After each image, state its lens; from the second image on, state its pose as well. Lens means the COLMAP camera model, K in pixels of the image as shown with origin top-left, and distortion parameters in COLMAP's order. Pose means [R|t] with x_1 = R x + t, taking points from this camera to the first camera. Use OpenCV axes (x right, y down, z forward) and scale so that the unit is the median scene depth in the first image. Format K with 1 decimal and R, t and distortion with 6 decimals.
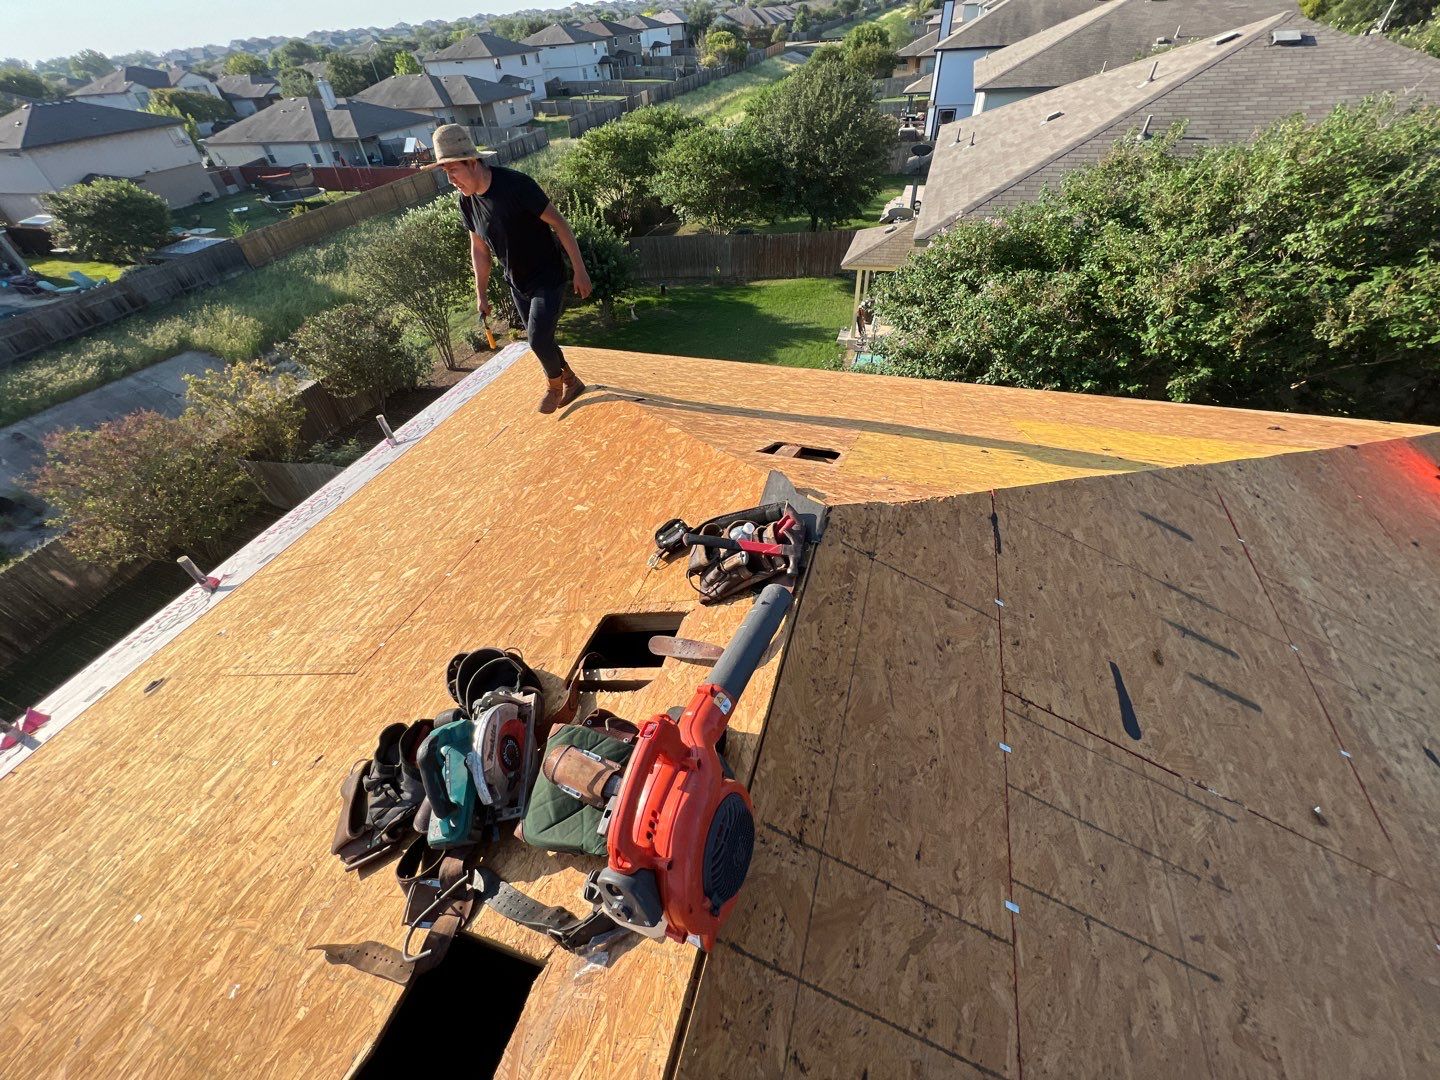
lens RADIAL K [[572.8, 0, 717.8], [0, 572.8, 535.6], [0, 0, 1]] dist [-0.001804, 0.000290]
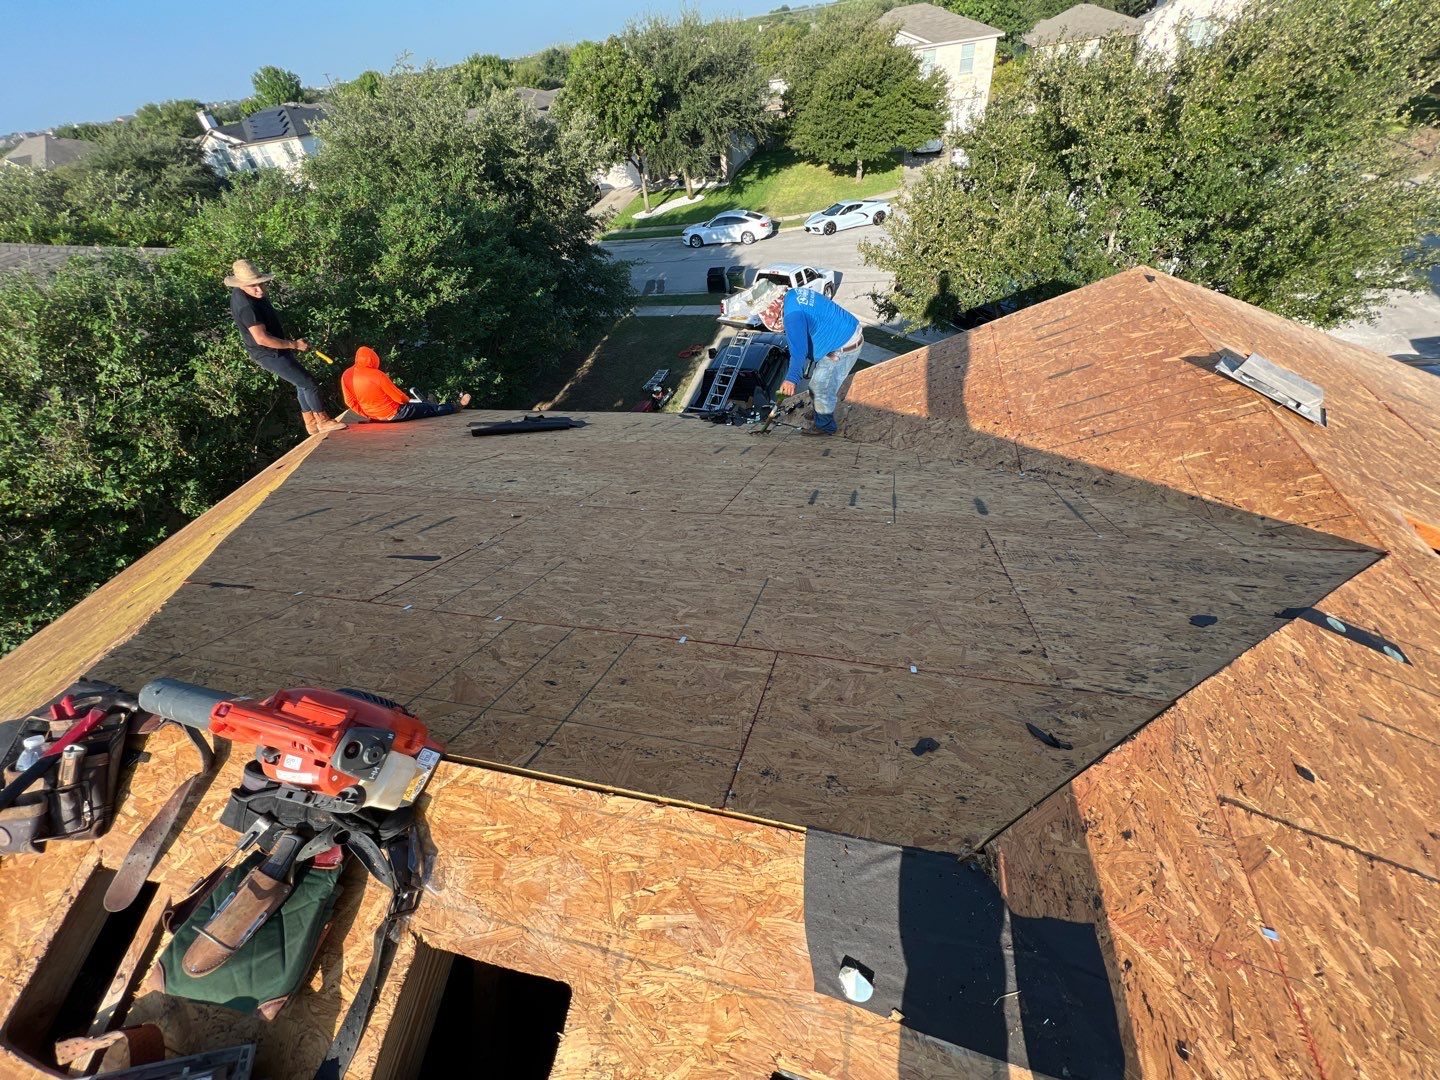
lens RADIAL K [[572.8, 0, 716.9], [0, 572.8, 536.1], [0, 0, 1]] dist [-0.001804, 0.000290]
pose [[-0.056986, -0.606437, 0.793087, -0.126131], [0.764824, 0.484077, 0.425106, 0.065475], [-0.641715, 0.630797, 0.436231, -0.043727]]
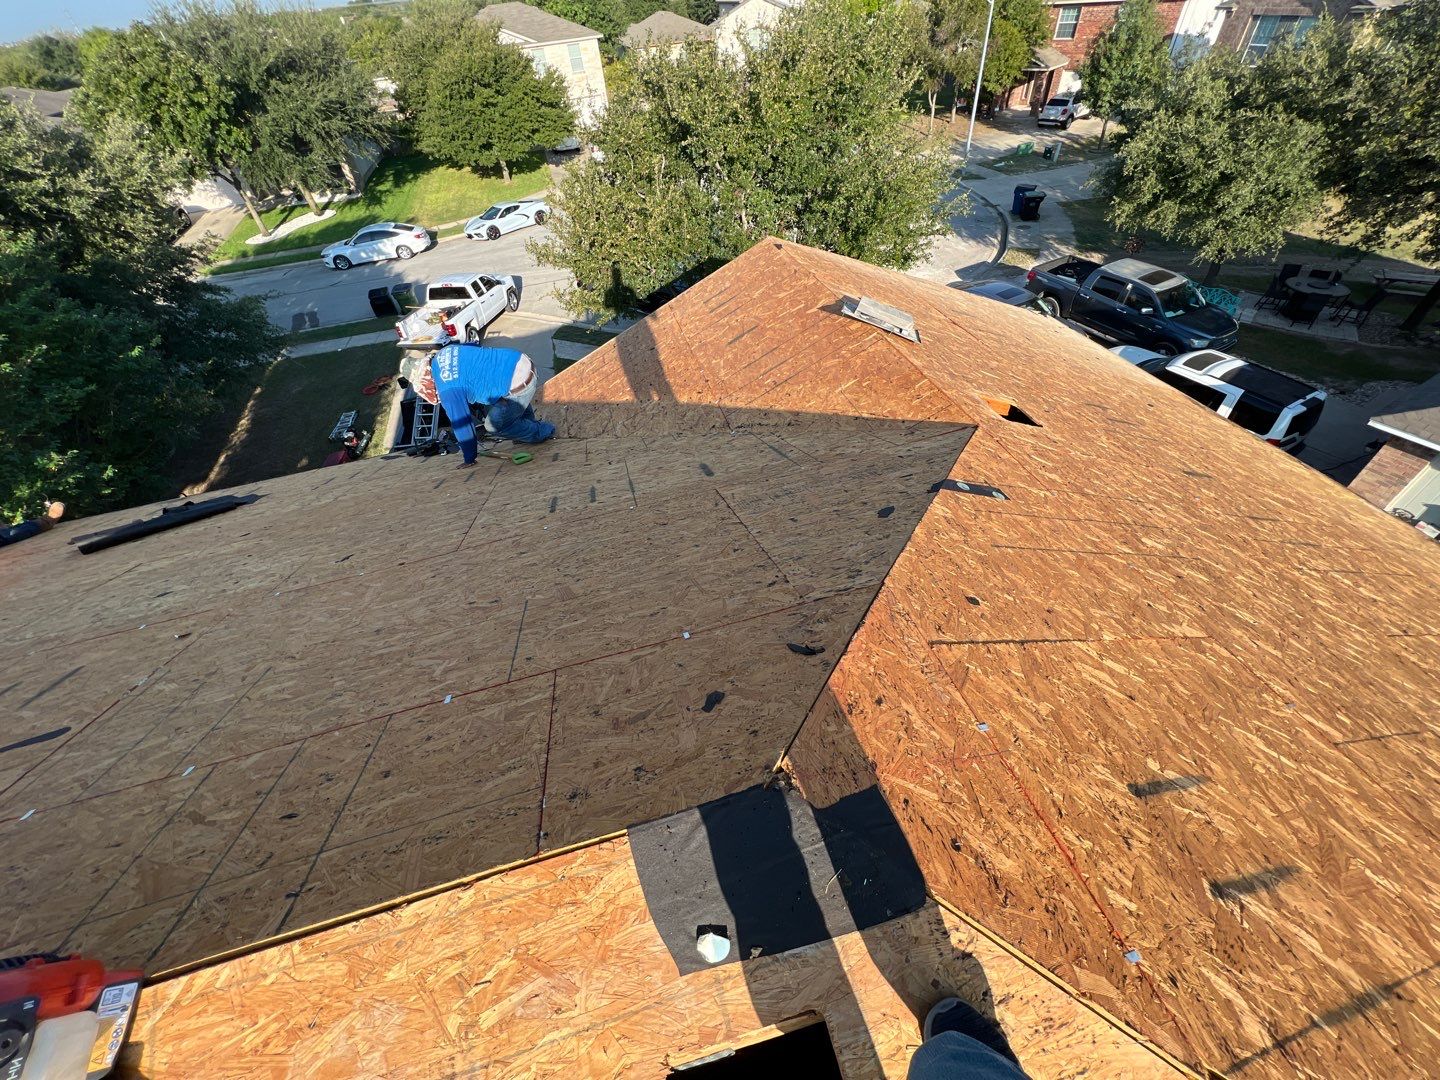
lens RADIAL K [[572.8, 0, 716.6], [0, 572.8, 535.6], [0, 0, 1]] dist [-0.001804, 0.000290]
pose [[-0.536677, -0.511386, 0.671165, -0.127858], [0.650082, 0.256507, 0.715261, 0.075946], [-0.537933, 0.820176, 0.194782, -0.049062]]
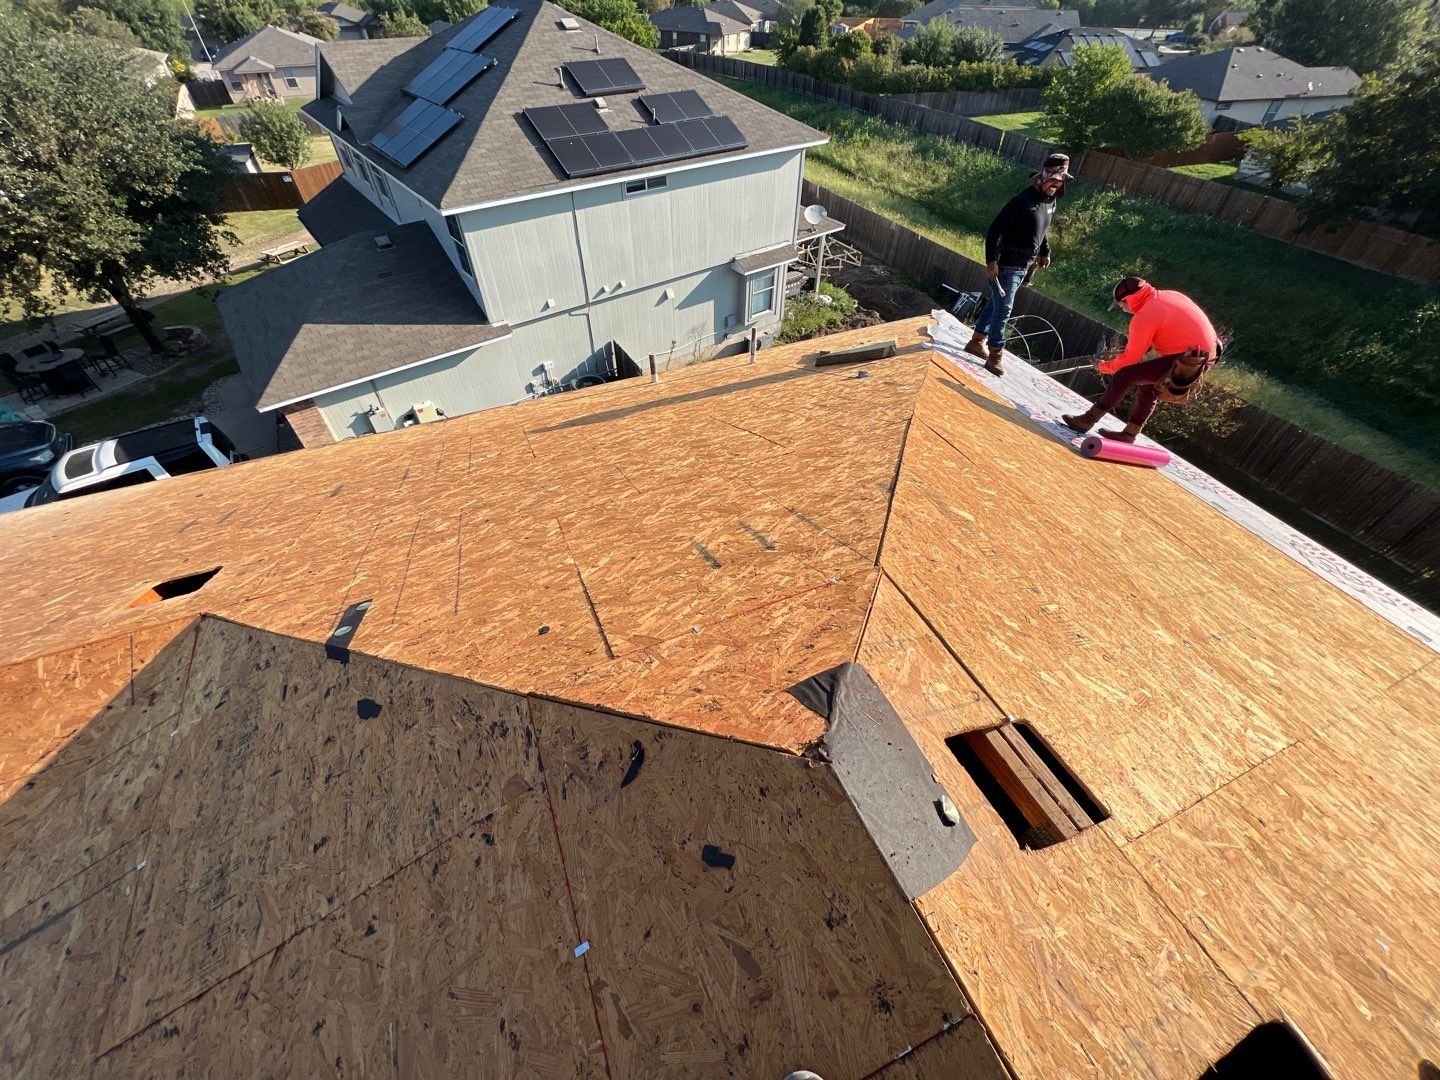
lens RADIAL K [[572.8, 0, 717.0], [0, 572.8, 536.8], [0, 0, 1]] dist [-0.001804, 0.000290]
pose [[-0.750183, 0.509260, -0.421757, 0.014094], [-0.414838, 0.134219, 0.899942, 0.066357], [0.514912, 0.850082, 0.110571, -0.063250]]
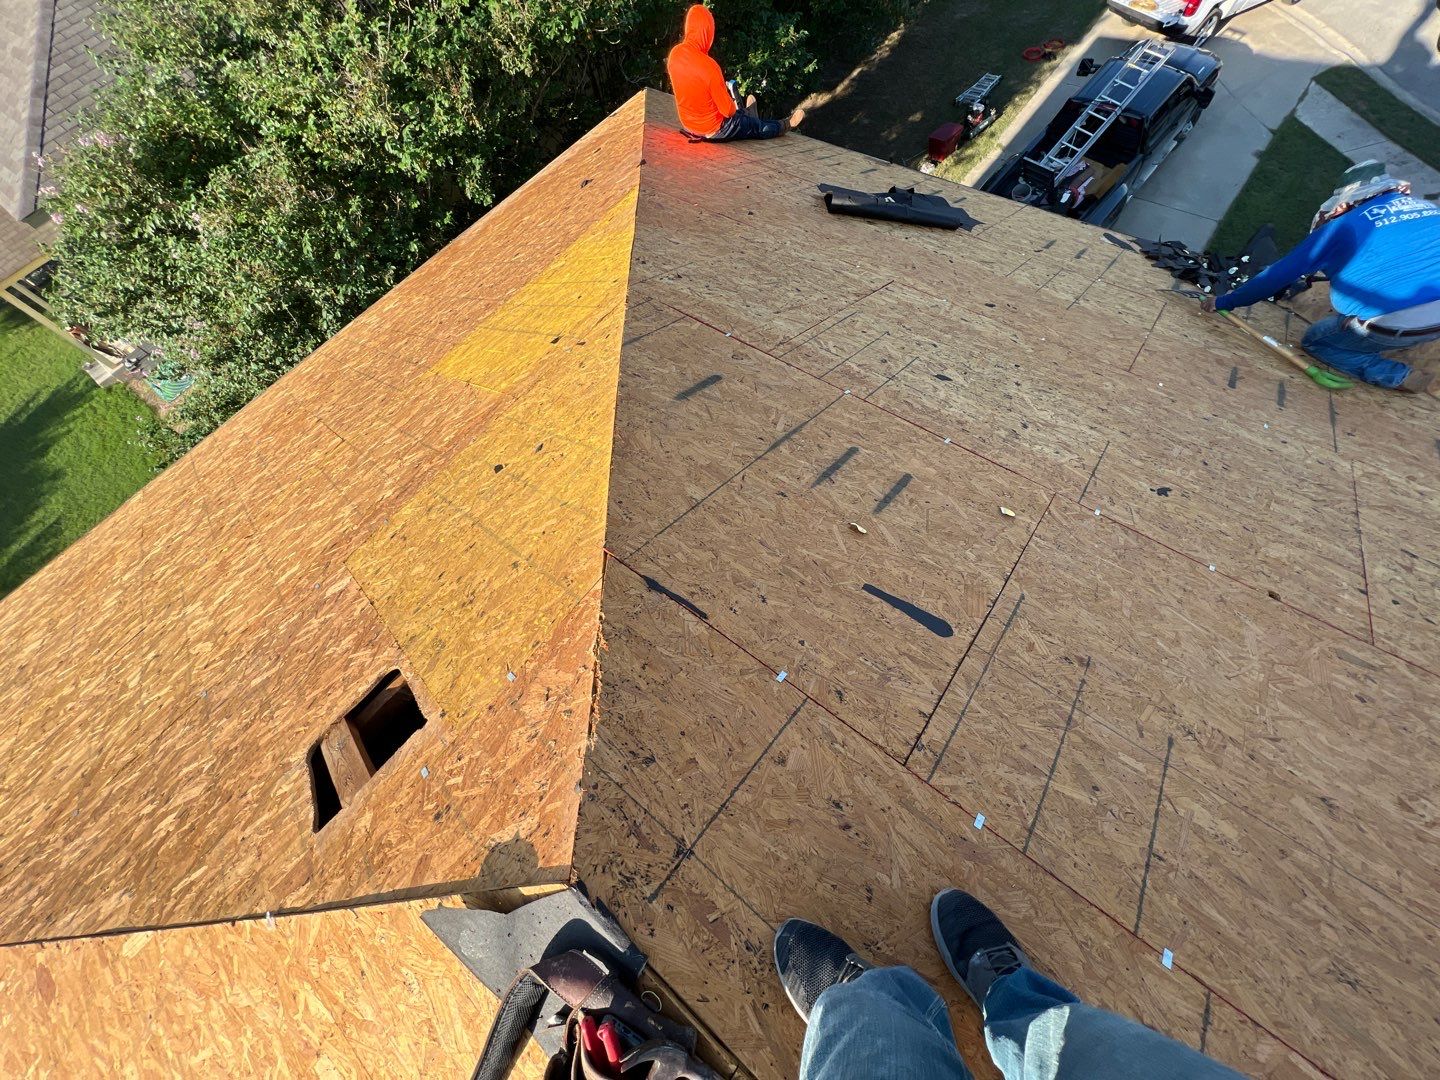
lens RADIAL K [[572.8, 0, 717.9], [0, 572.8, 535.6], [0, 0, 1]] dist [-0.001804, 0.000290]
pose [[0.352260, -0.831264, 0.430016, 0.086009], [0.707485, 0.537301, 0.459100, -0.117559], [-0.612681, 0.142507, 0.777376, 0.128270]]
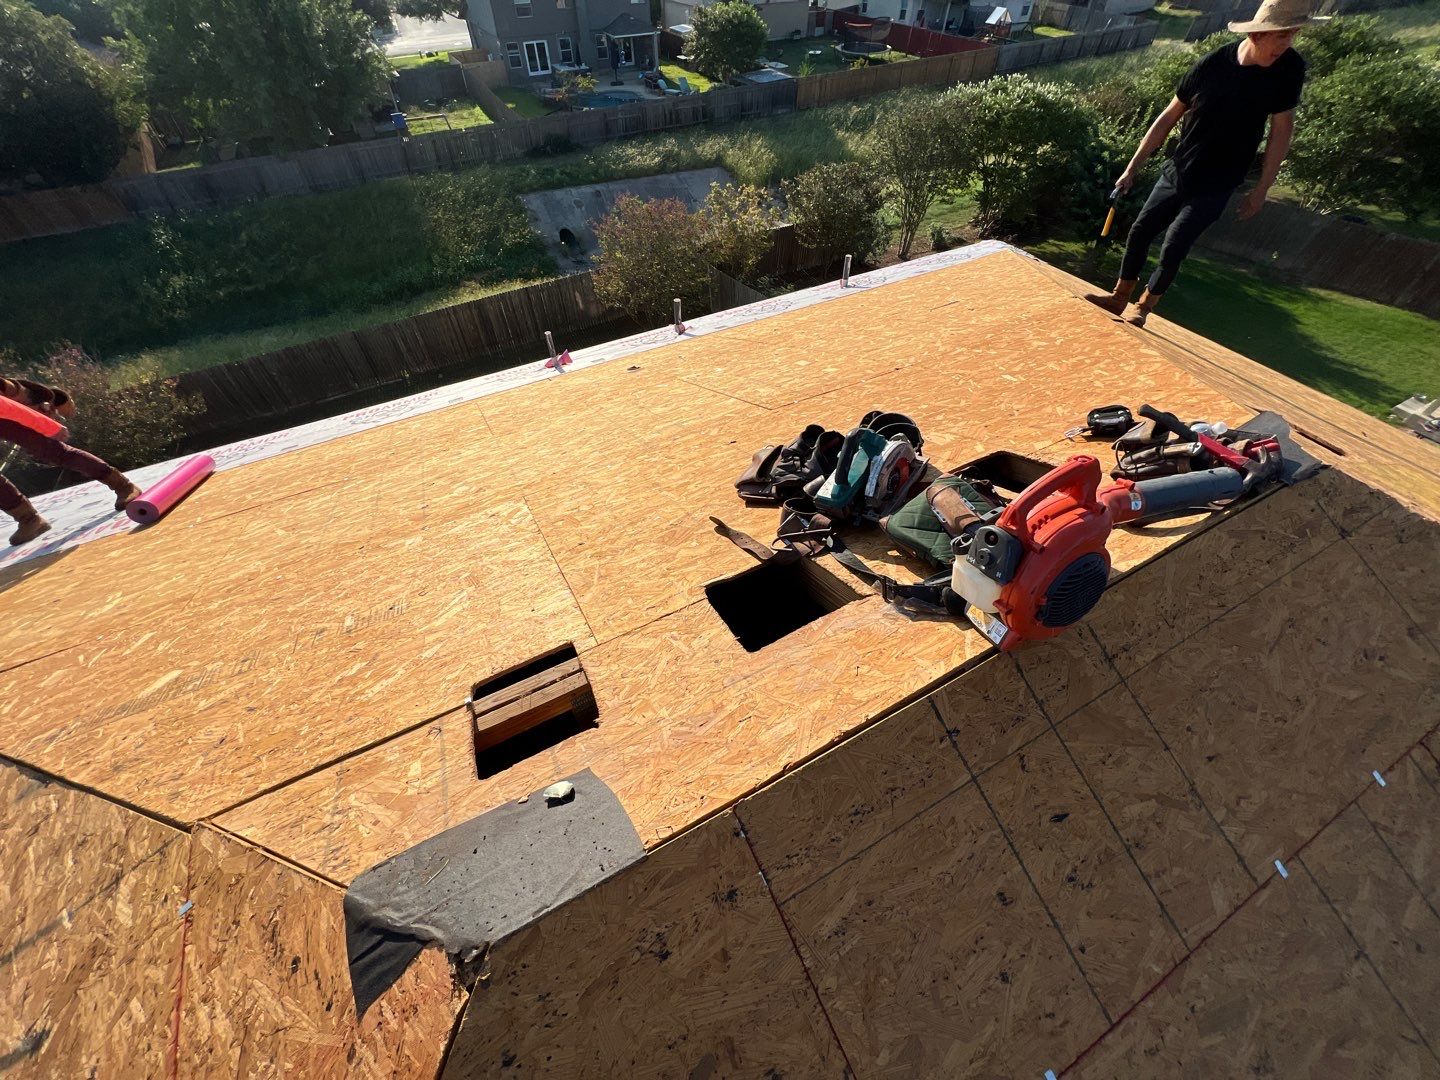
lens RADIAL K [[572.8, 0, 715.9], [0, 572.8, 536.4], [0, 0, 1]] dist [-0.001804, 0.000290]
pose [[0.716242, 0.554196, -0.424104, -0.011154], [-0.493930, 0.831904, 0.252920, 0.082370], [0.492981, 0.028326, 0.869579, -0.058501]]
